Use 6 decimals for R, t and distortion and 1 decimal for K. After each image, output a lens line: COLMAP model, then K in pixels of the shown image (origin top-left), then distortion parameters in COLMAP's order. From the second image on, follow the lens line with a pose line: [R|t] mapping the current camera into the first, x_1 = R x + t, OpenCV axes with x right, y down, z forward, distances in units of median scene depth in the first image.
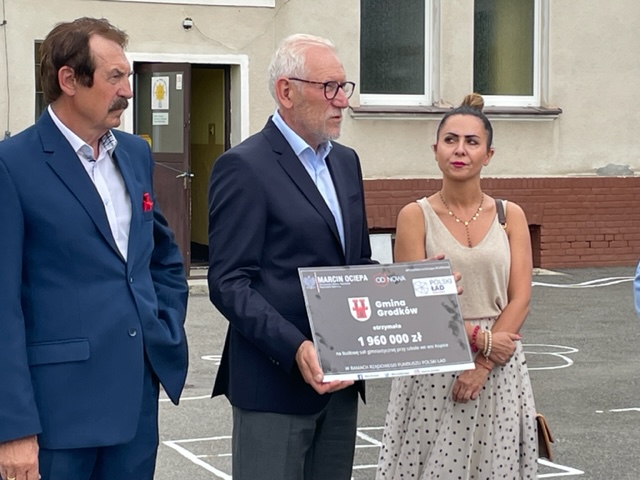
lens RADIAL K [[1695.0, 0, 320.0], [0, 1695.0, 240.0], [0, 0, 1]] dist [0.236073, -0.914929]
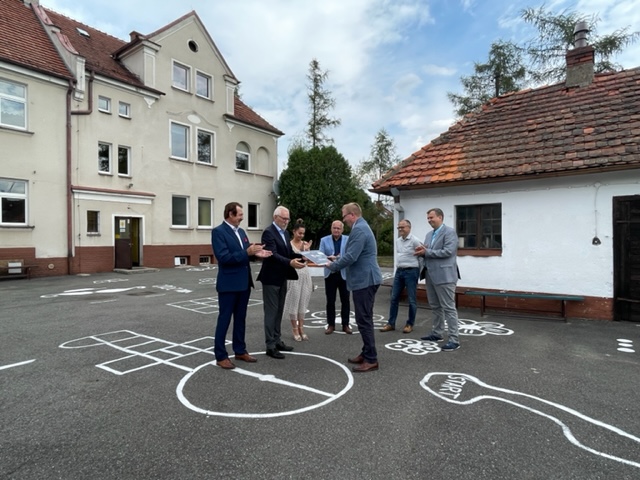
lens RADIAL K [[370.0, 0, 320.0], [0, 370.0, 240.0], [0, 0, 1]] dist [-0.000318, -0.001112]
pose [[0.879324, -0.007767, 0.476161, -0.091631], [0.033004, 0.998457, -0.044661, 0.006034], [-0.475079, 0.054986, 0.878223, 0.003596]]
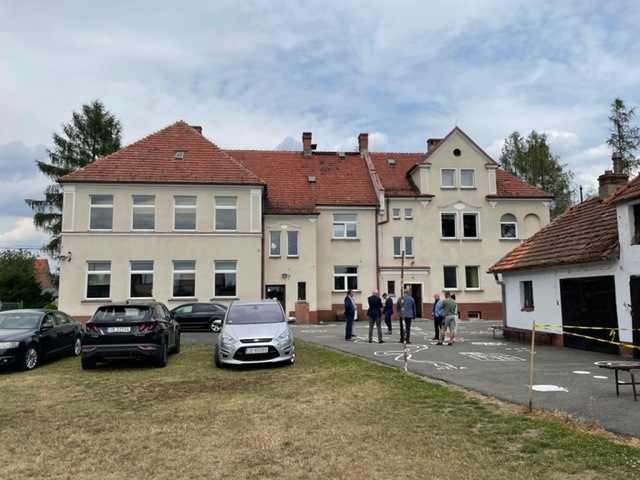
lens RADIAL K [[485.6, 0, 320.0], [0, 485.6, 240.0], [0, 0, 1]] dist [0.072127, -0.005411]
pose [[0.940813, -0.049846, -0.335241, 0.189725], [-0.008608, 0.985293, -0.170659, 0.039833], [0.338817, 0.163444, 0.926547, -0.710526]]
